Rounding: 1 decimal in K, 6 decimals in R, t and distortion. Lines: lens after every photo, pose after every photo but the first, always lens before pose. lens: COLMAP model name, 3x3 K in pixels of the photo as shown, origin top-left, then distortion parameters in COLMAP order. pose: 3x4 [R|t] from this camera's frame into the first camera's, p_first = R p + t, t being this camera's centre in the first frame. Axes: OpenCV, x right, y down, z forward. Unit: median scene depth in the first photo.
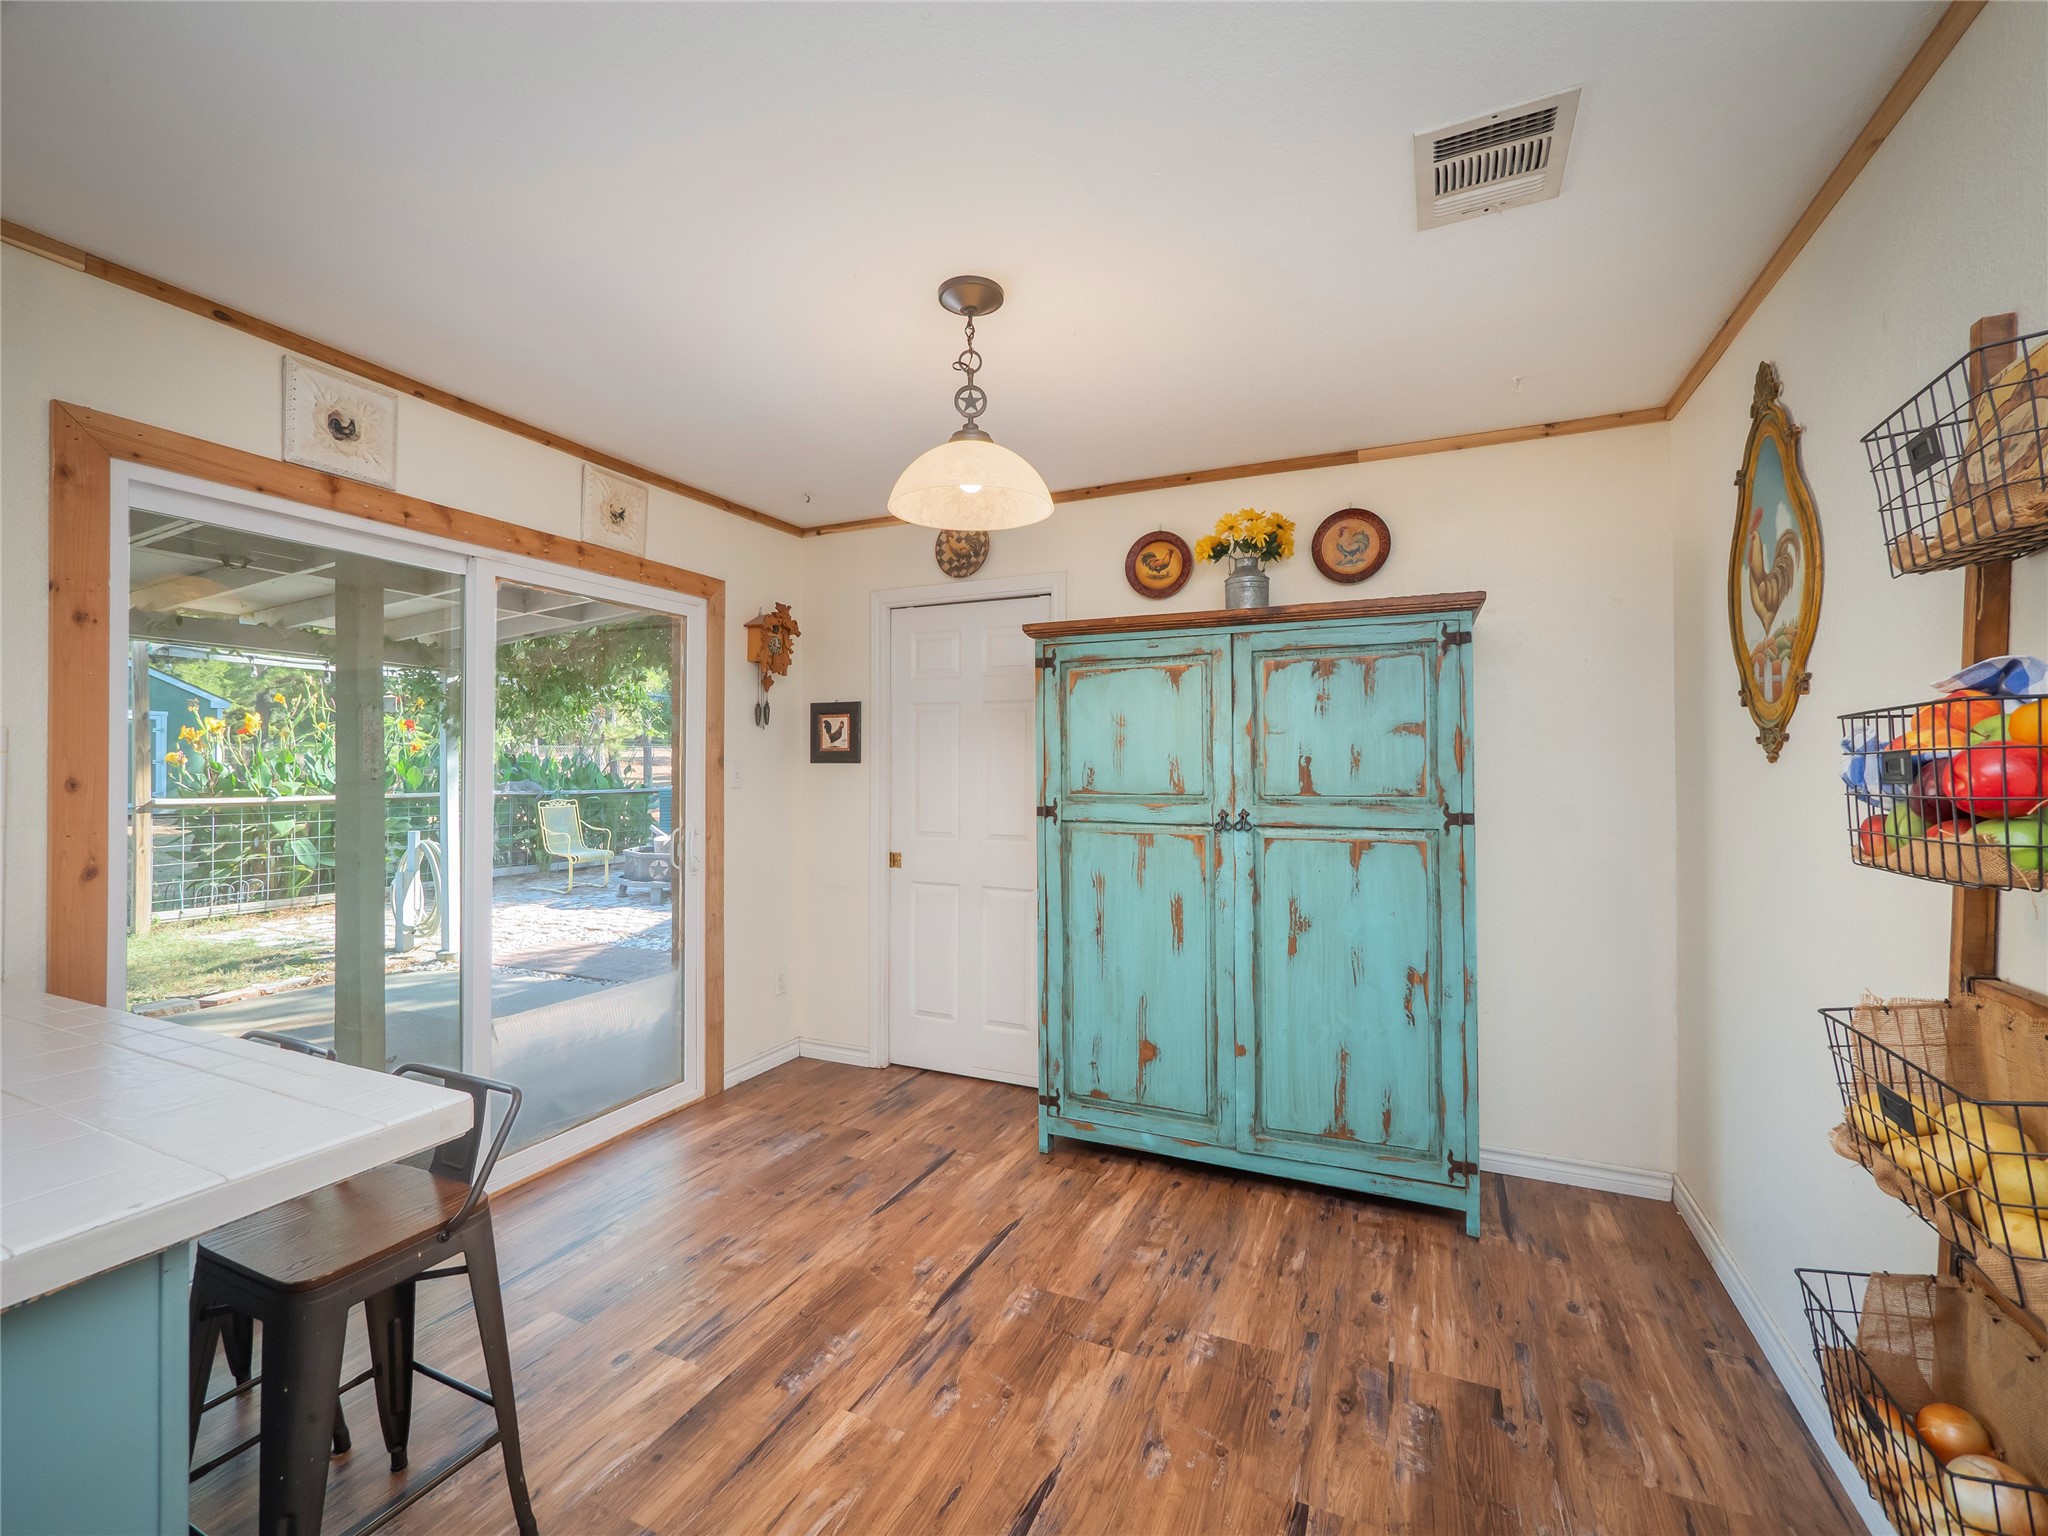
lens RADIAL K [[869.2, 0, 1018.5], [0, 869.2, 762.2], [0, 0, 1]] dist [-0.001637, -0.000240]
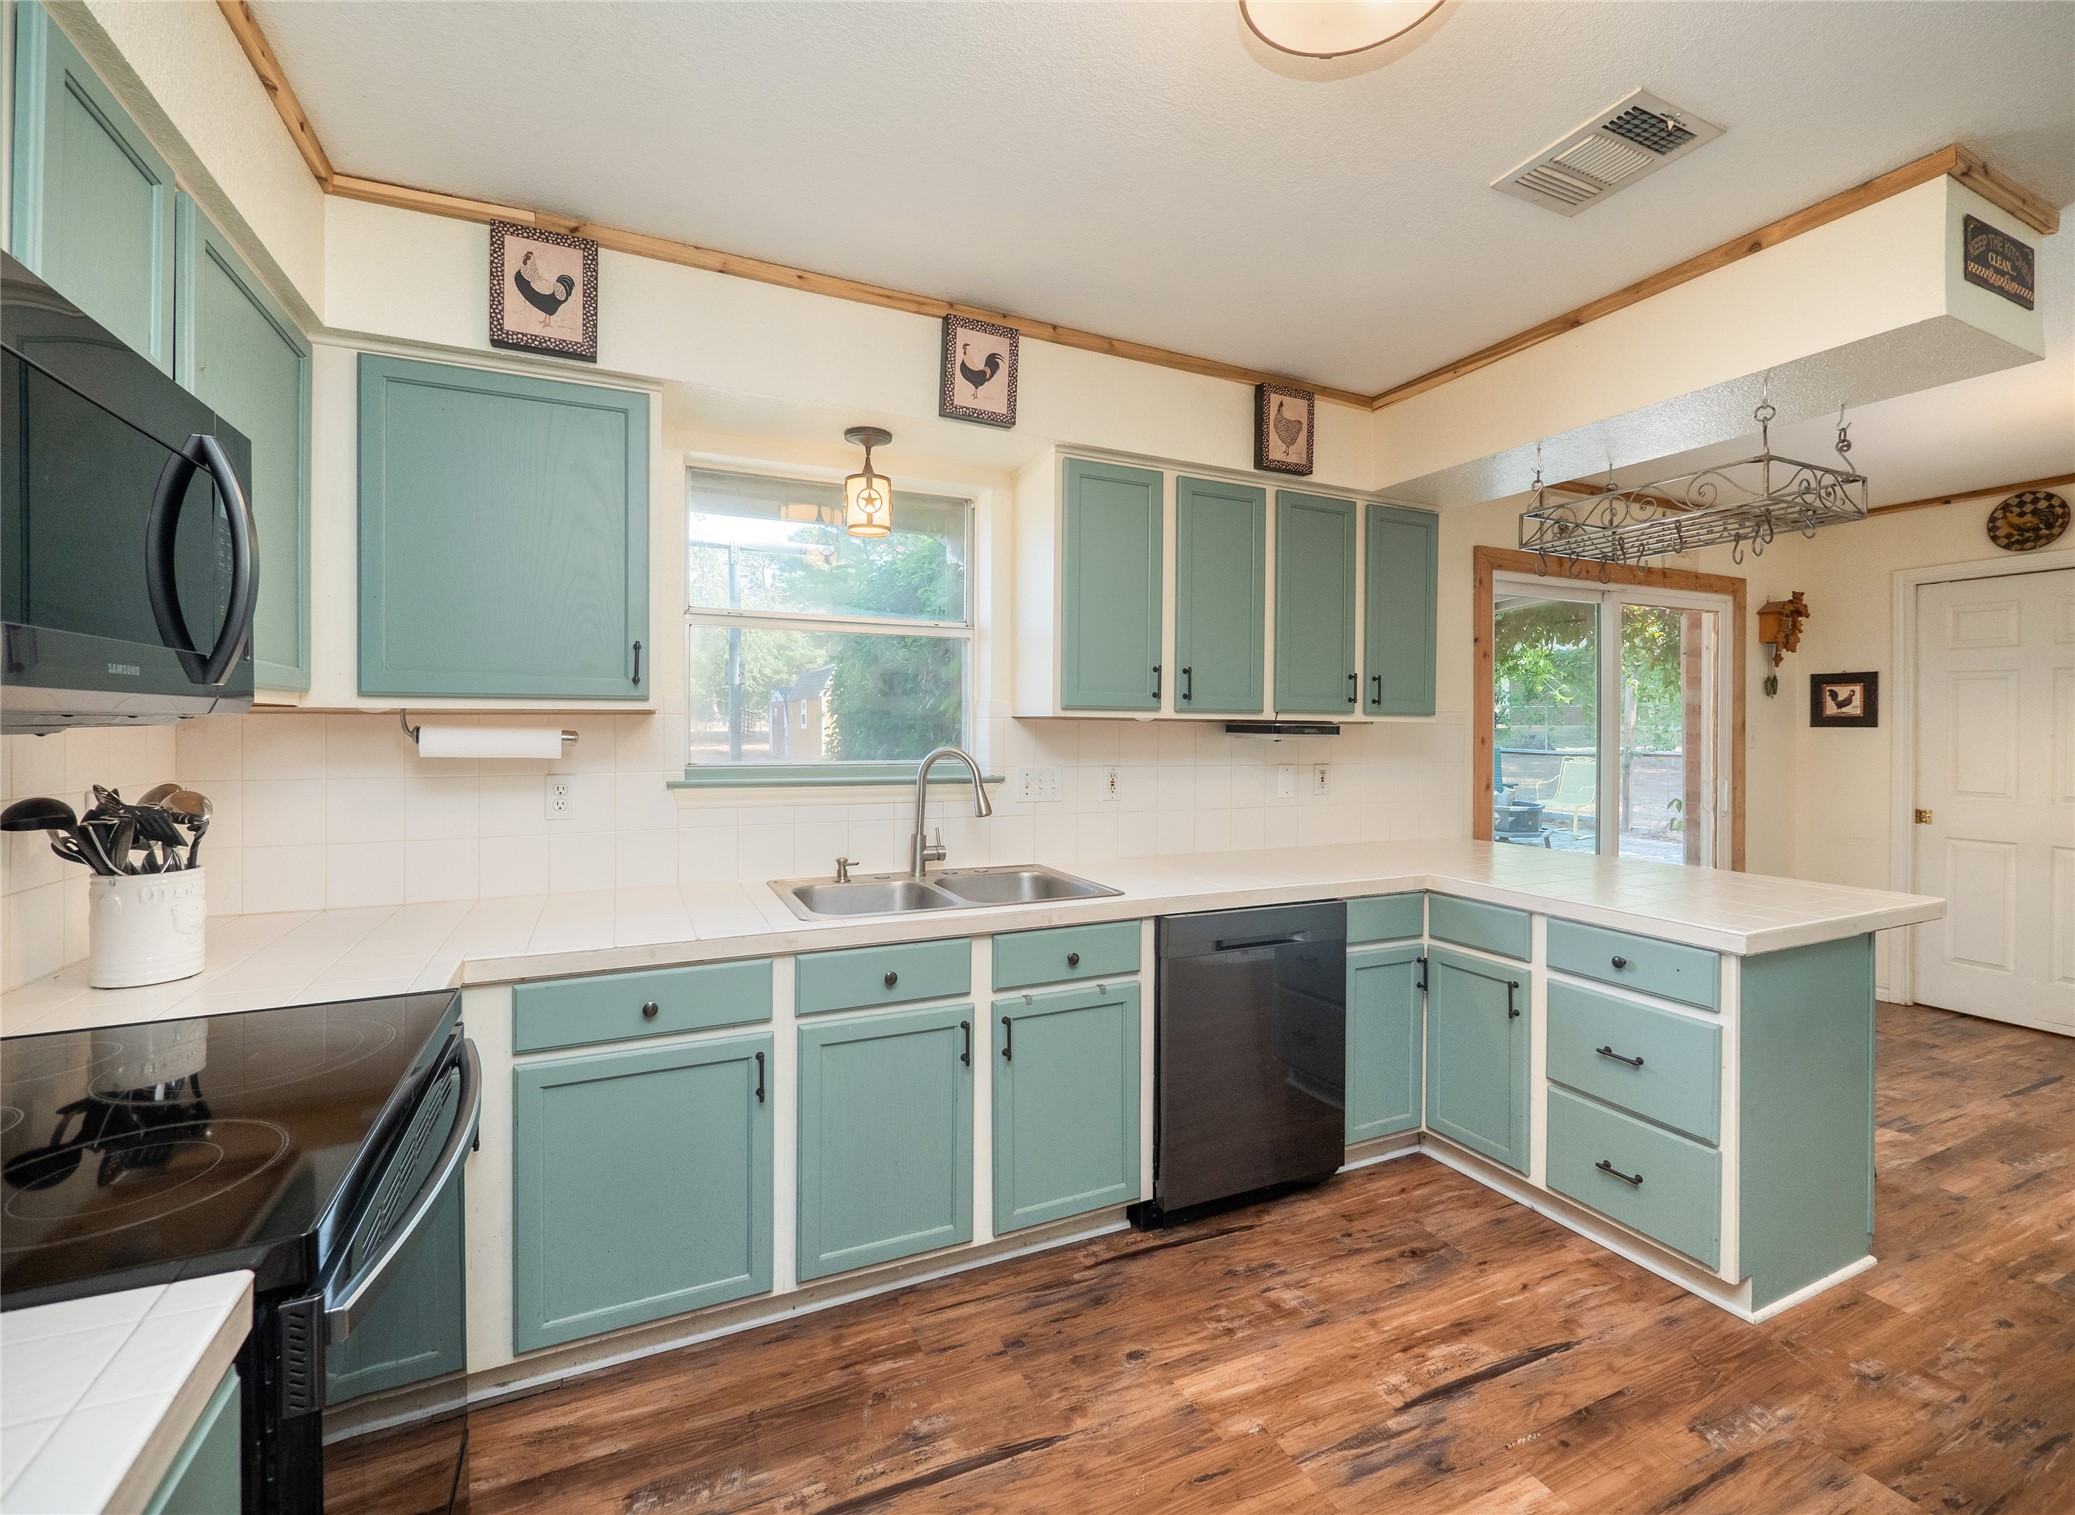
lens RADIAL K [[882.4, 0, 1033.1], [0, 882.4, 729.6], [0, 0, 1]] dist [-0.007526, 0.000068]
pose [[0.753383, 0.002276, -0.657578, -0.270359], [0.004000, 0.999960, 0.008045, -0.009568], [0.657569, -0.008691, 0.753344, -0.573503]]
